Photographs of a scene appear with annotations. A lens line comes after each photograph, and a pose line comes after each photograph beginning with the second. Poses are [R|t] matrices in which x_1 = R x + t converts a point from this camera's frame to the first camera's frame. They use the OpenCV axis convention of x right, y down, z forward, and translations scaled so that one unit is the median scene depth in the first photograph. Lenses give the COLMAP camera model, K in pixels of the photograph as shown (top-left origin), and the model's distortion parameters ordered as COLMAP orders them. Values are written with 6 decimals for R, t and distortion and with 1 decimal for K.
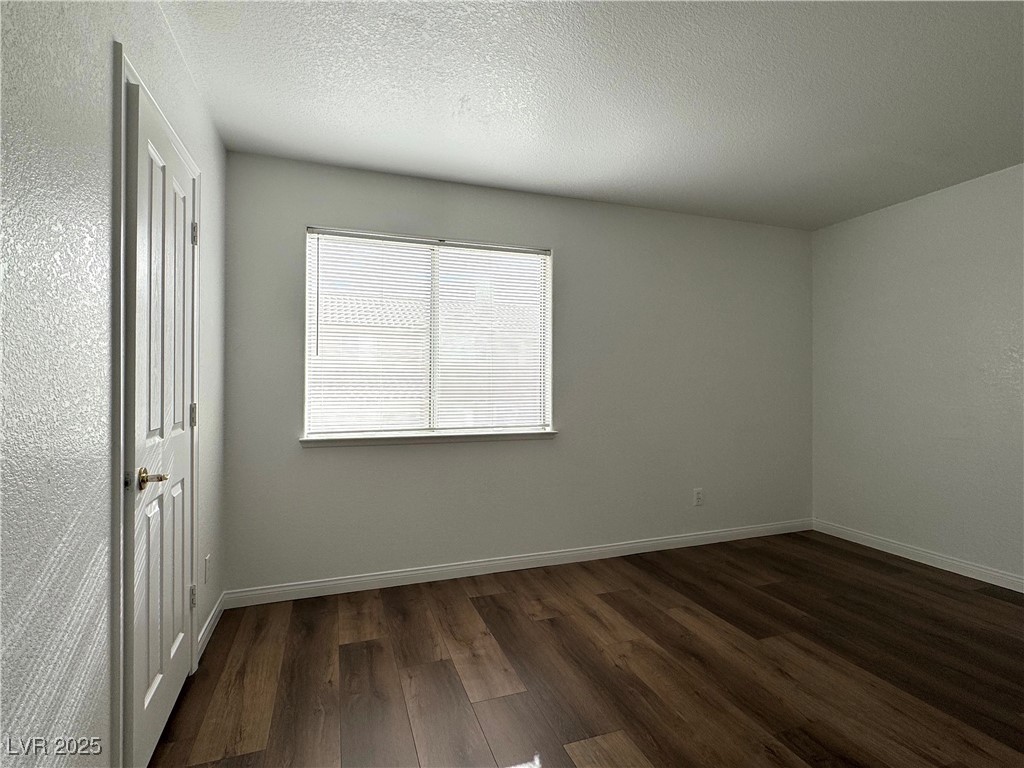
lens RADIAL K [[501.7, 0, 510.3], [0, 501.7, 383.8], [0, 0, 1]] dist [-0.001070, 0.000639]
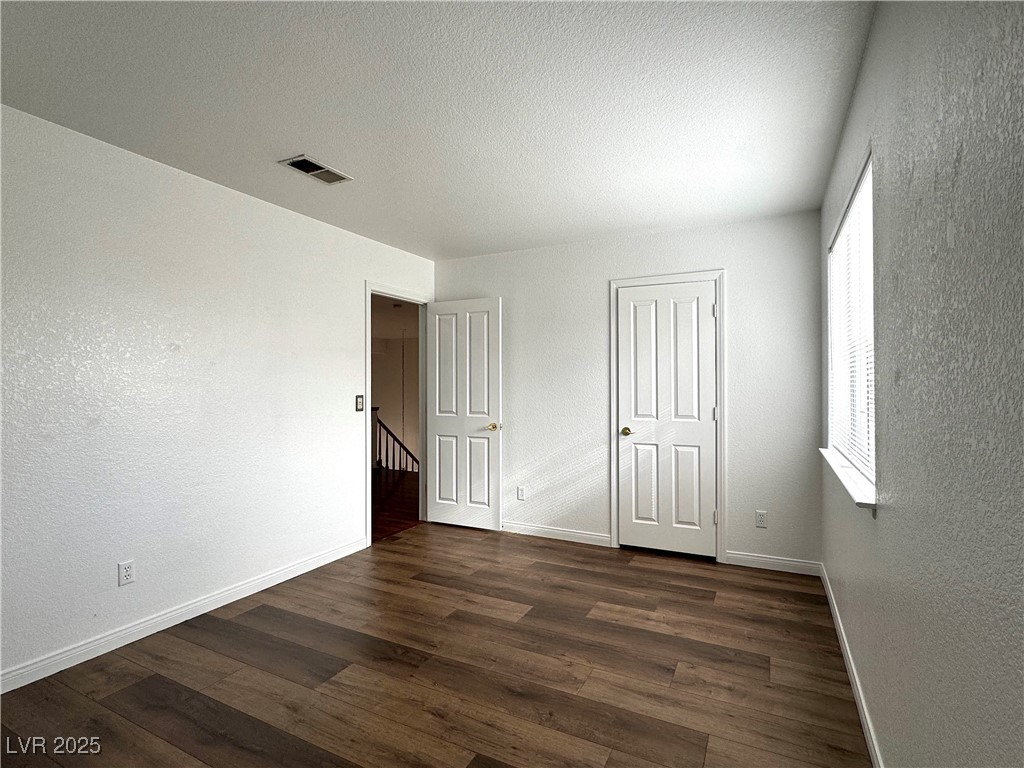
lens RADIAL K [[501.7, 0, 512.9], [0, 501.7, 385.1], [0, 0, 1]] dist [-0.001070, 0.000639]
pose [[-0.726616, -0.000474, -0.687043, 0.952921], [0.007943, 0.999927, -0.009090, -0.022880], [0.686998, -0.012062, -0.726559, 1.565009]]
